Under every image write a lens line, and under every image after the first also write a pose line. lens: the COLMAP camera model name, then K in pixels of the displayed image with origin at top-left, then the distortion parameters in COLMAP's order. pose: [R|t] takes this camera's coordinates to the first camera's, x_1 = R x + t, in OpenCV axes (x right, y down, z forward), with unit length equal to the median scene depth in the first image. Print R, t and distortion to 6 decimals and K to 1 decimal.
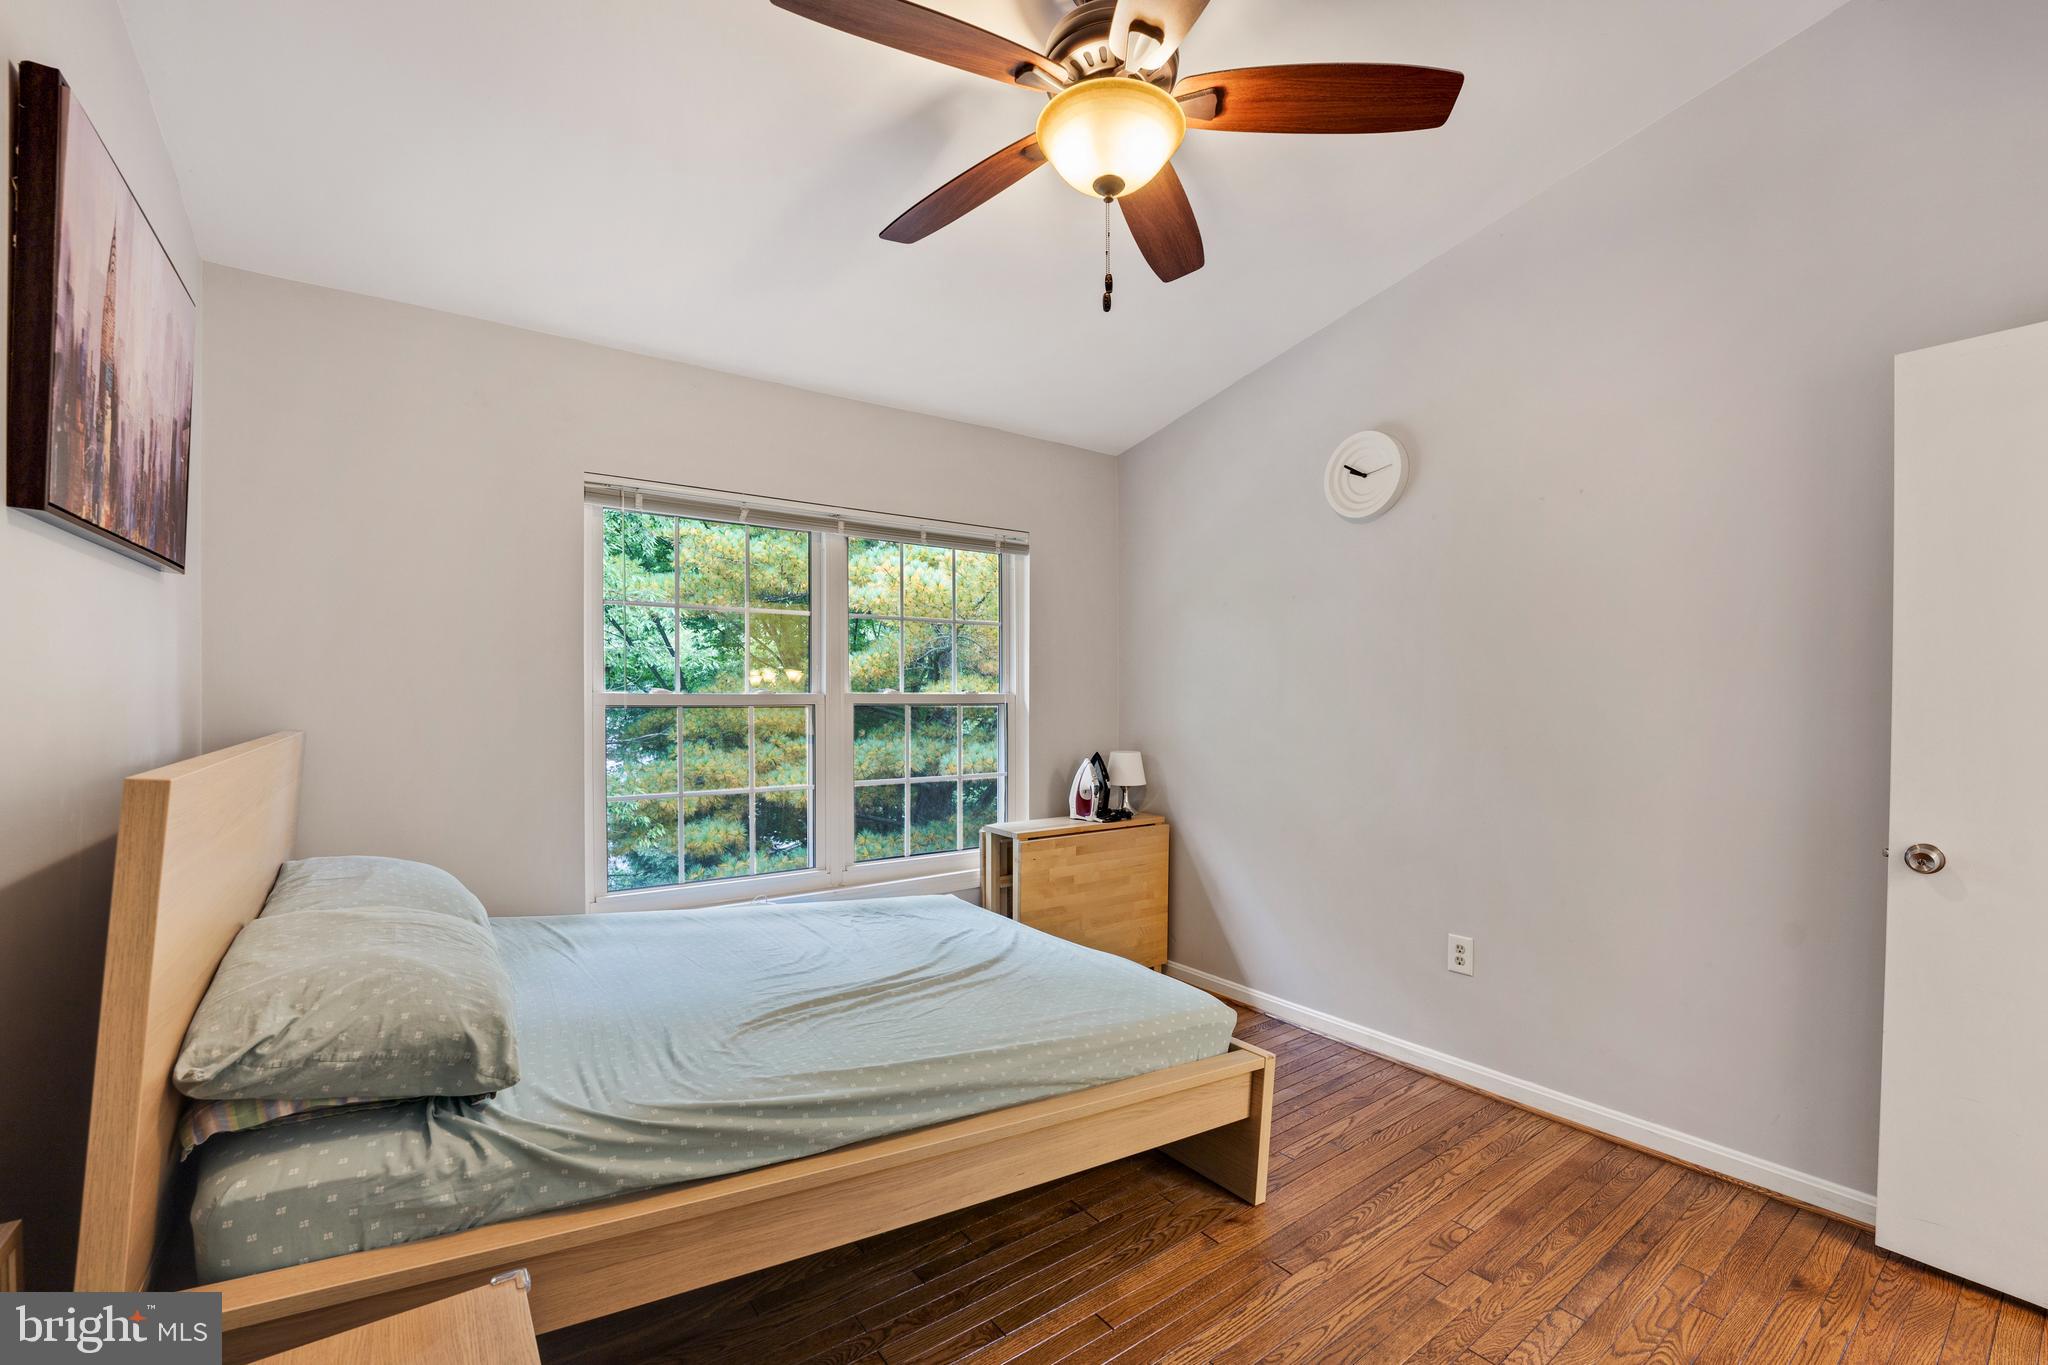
lens RADIAL K [[844.7, 0, 1029.1], [0, 844.7, 696.3], [0, 0, 1]] dist [-0.016574, 0.000406]
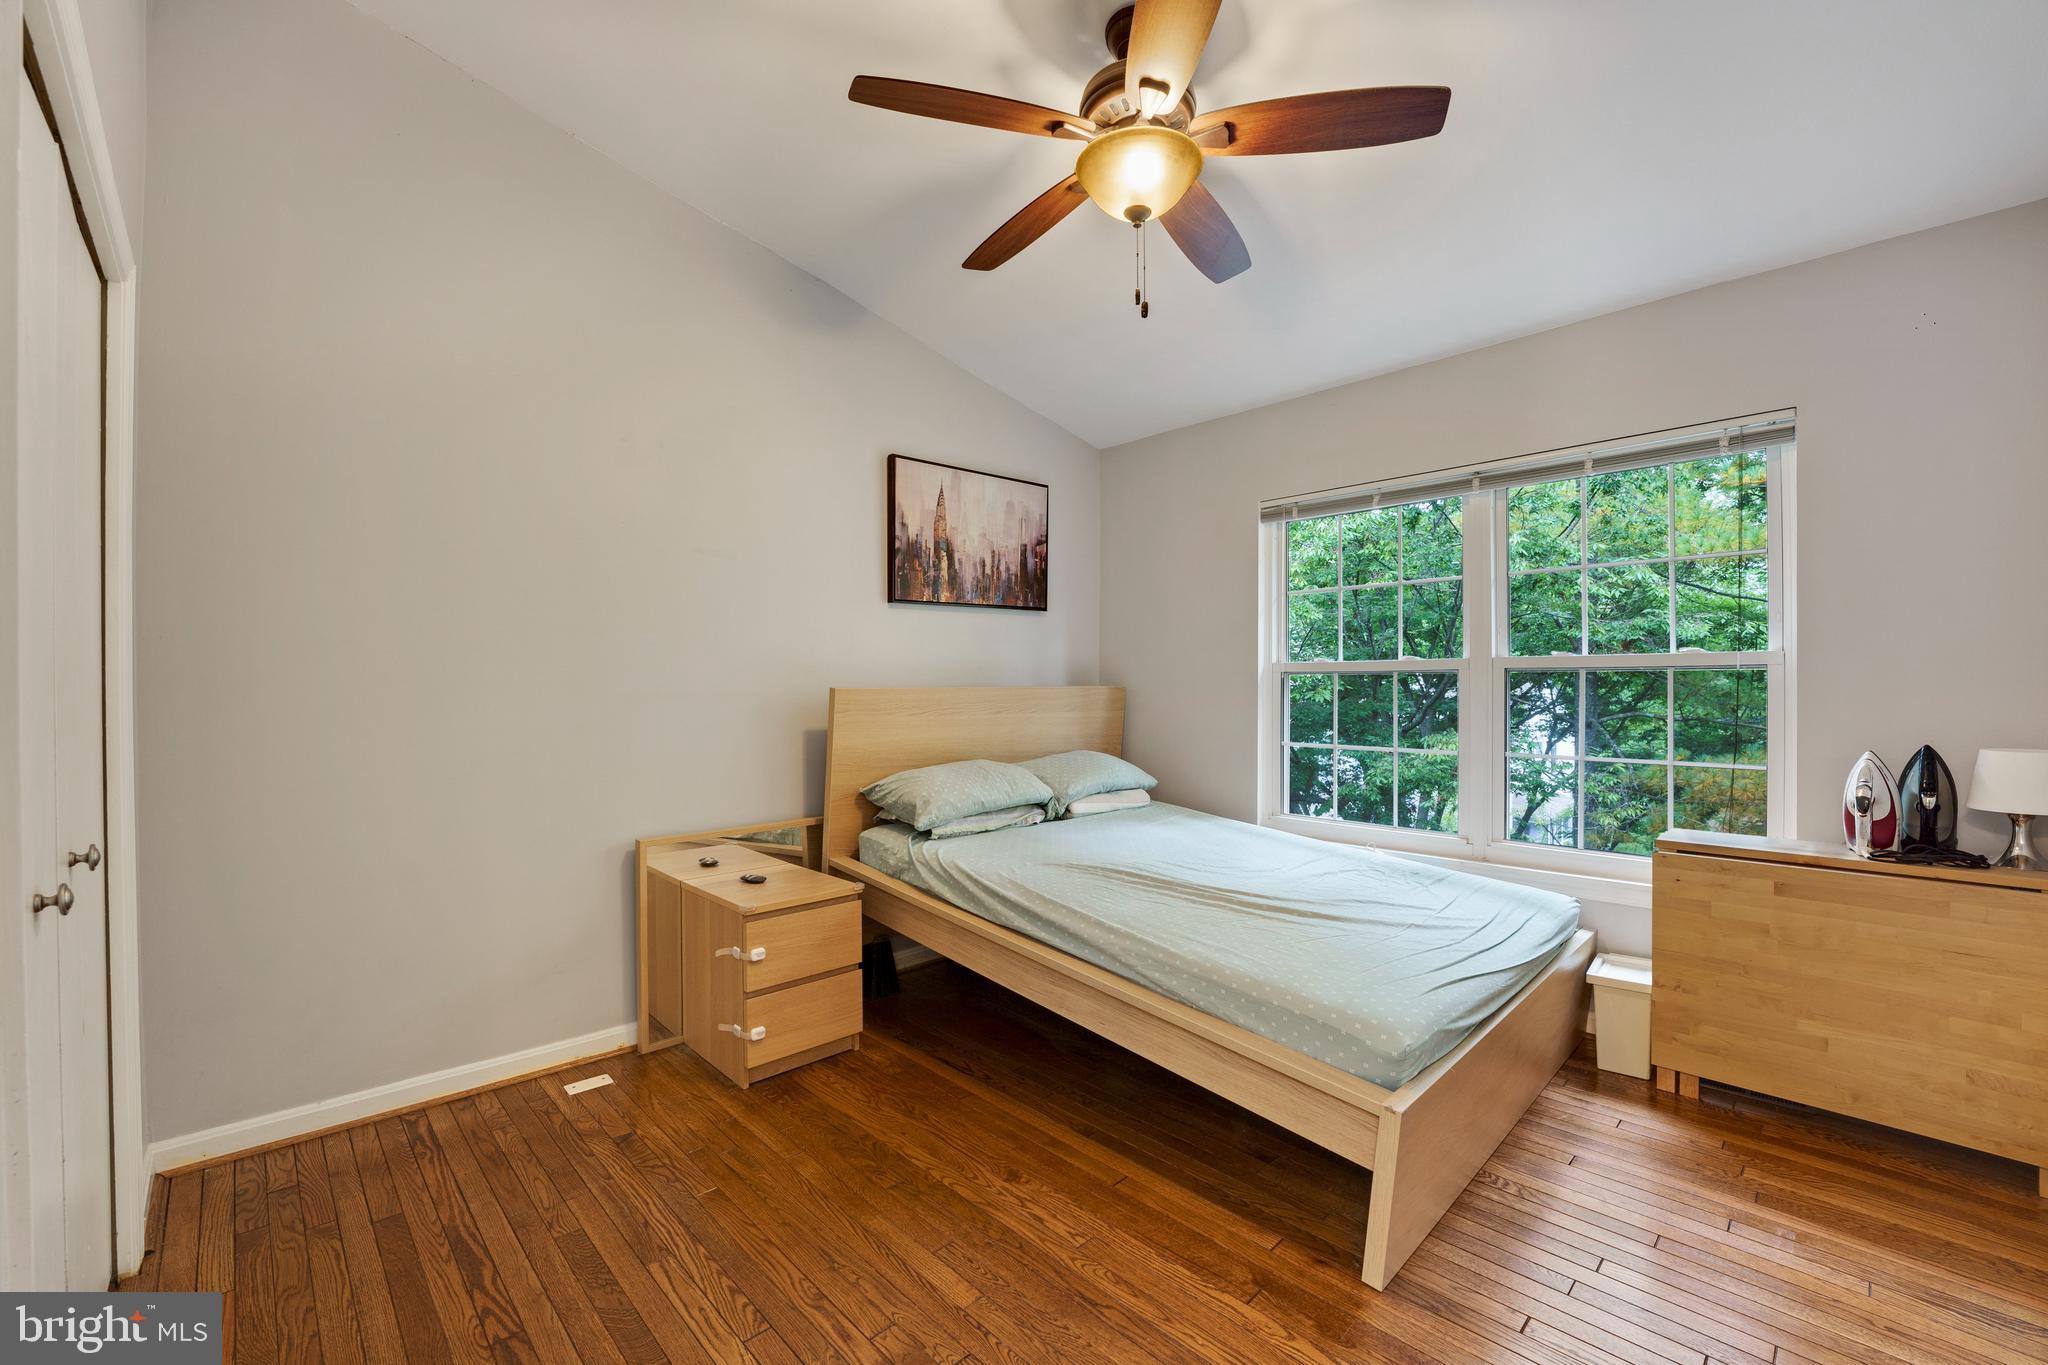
lens RADIAL K [[844.7, 0, 1029.4], [0, 844.7, 671.9], [0, 0, 1]] dist [-0.016574, 0.000406]
pose [[0.144962, -0.014018, -0.989338, 1.223302], [0.005412, 0.999896, -0.013375, 0.043491], [0.989422, -0.003416, 0.145023, 0.678918]]
